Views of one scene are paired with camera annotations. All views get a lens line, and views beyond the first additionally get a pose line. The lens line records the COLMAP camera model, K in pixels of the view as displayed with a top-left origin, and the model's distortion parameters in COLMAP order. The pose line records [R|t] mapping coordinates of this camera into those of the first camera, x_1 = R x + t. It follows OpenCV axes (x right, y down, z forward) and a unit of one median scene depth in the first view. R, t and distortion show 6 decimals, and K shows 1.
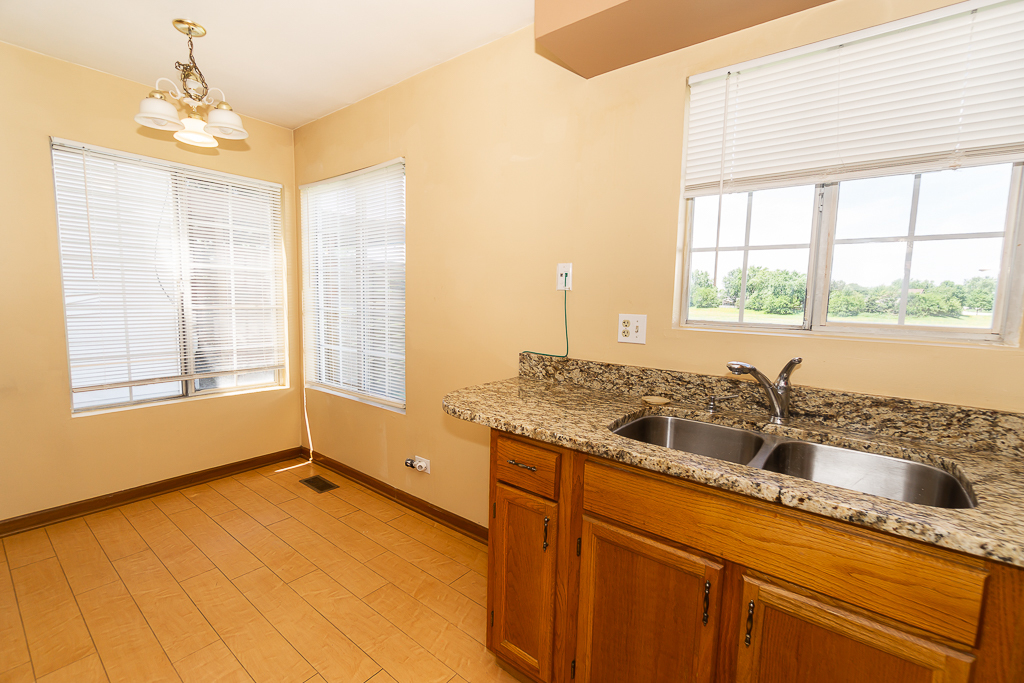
lens RADIAL K [[444.1, 0, 511.7], [0, 444.1, 346.9], [0, 0, 1]] dist [-0.005392, 0.000881]
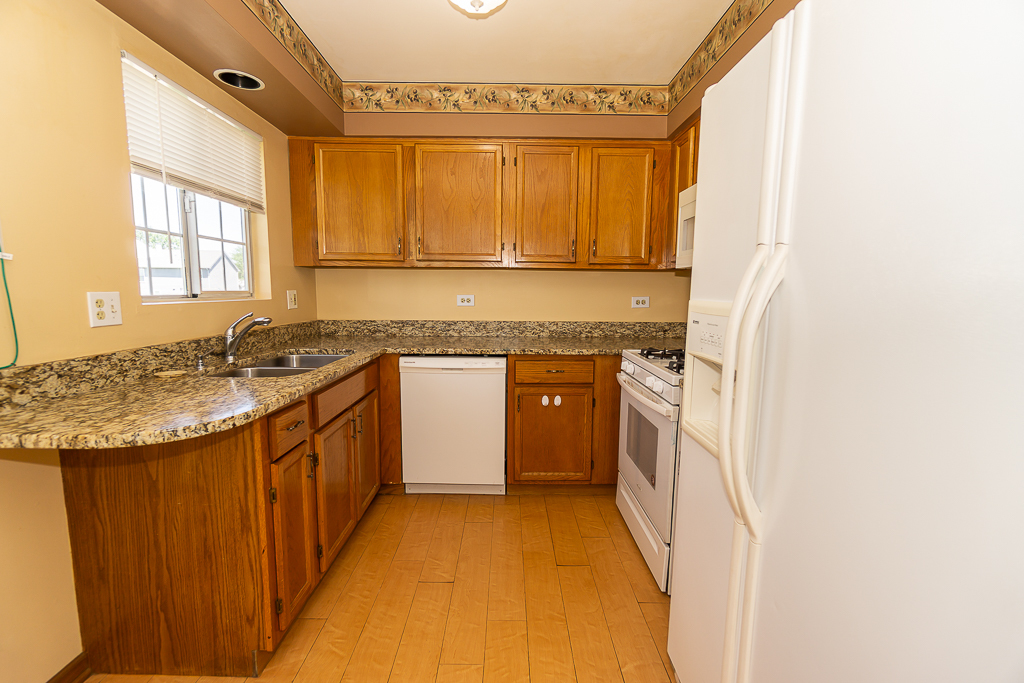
lens RADIAL K [[444.1, 0, 511.1], [0, 444.1, 342.1], [0, 0, 1]] dist [-0.005392, 0.000881]
pose [[-0.617181, -0.124472, 0.776913, -0.862788], [0.061637, 0.976725, 0.205449, -0.103490], [-0.784403, 0.174685, -0.595144, 0.887546]]
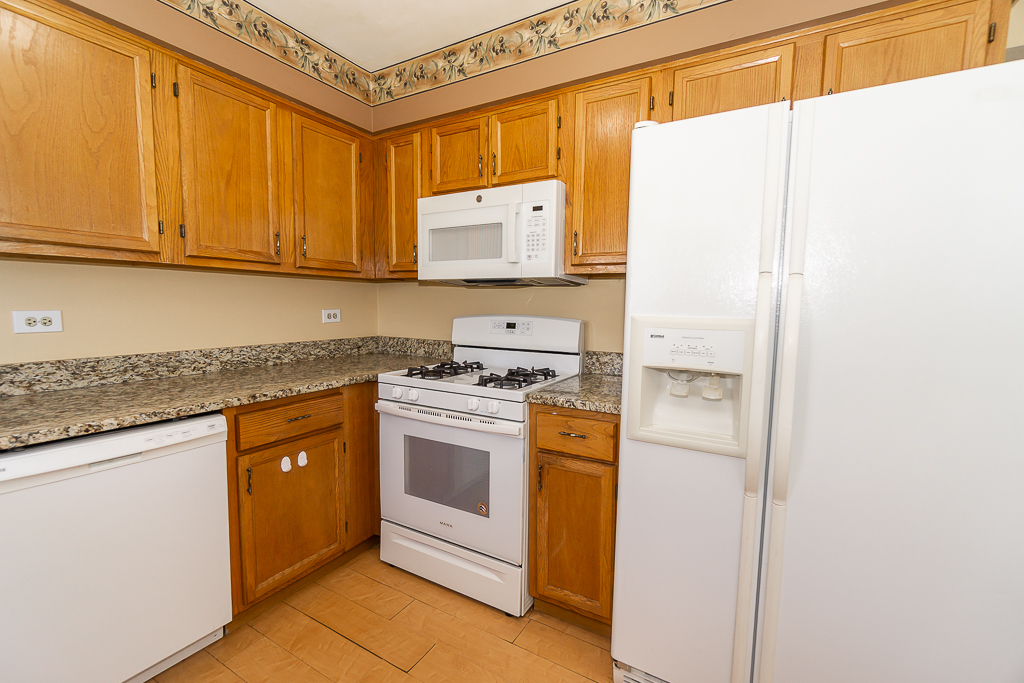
lens RADIAL K [[444.1, 0, 516.0], [0, 444.1, 342.6], [0, 0, 1]] dist [-0.005392, 0.000881]
pose [[-0.991410, -0.028491, -0.127653, -0.189325], [-0.053050, 0.979696, 0.193345, -0.096002], [0.119552, 0.198456, -0.972791, 0.942890]]
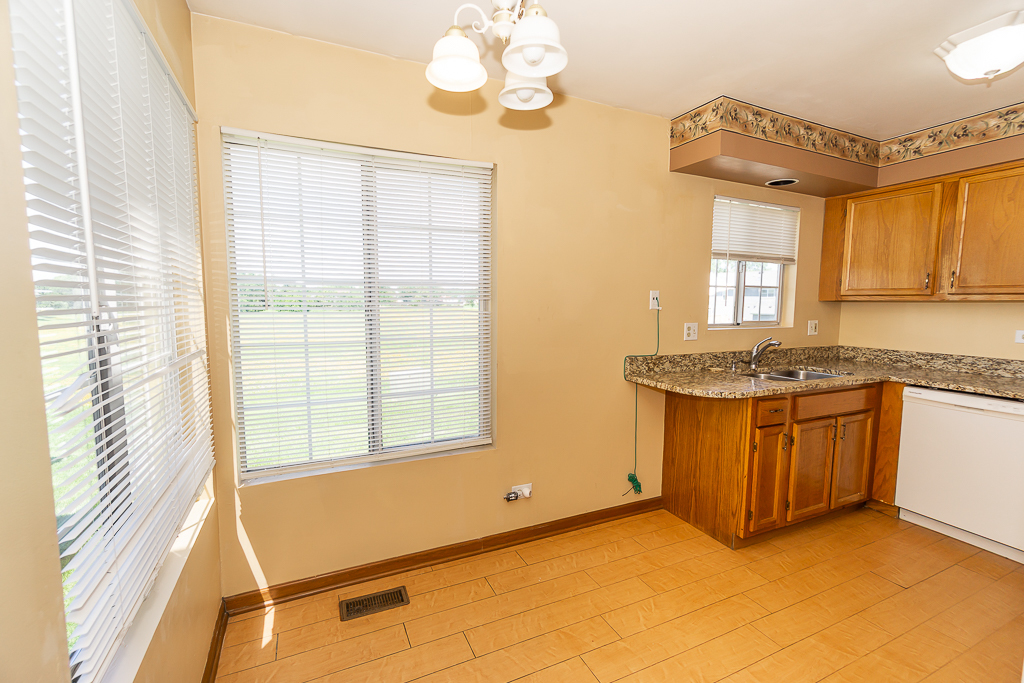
lens RADIAL K [[444.1, 0, 512.3], [0, 444.1, 344.8], [0, 0, 1]] dist [-0.005392, 0.000881]
pose [[0.454483, -0.107780, 0.884211, -1.492884], [0.103020, 0.992352, 0.068009, -0.171275], [-0.884778, 0.060182, 0.462110, 0.809960]]
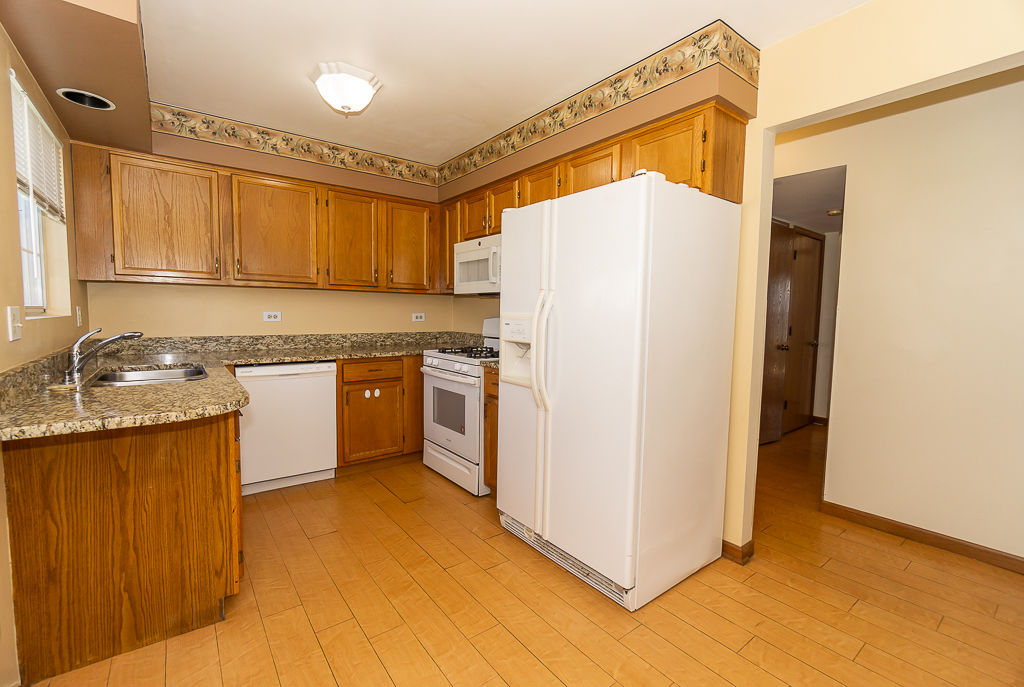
lens RADIAL K [[435.8, 0, 513.7], [0, 435.8, 343.9], [0, 0, 1]] dist [-0.010530, -0.000385]
pose [[-0.966674, -0.058958, 0.249130, -0.858564], [-0.011664, 0.982253, 0.187196, -0.165694], [-0.255745, 0.178051, -0.950206, 1.517525]]
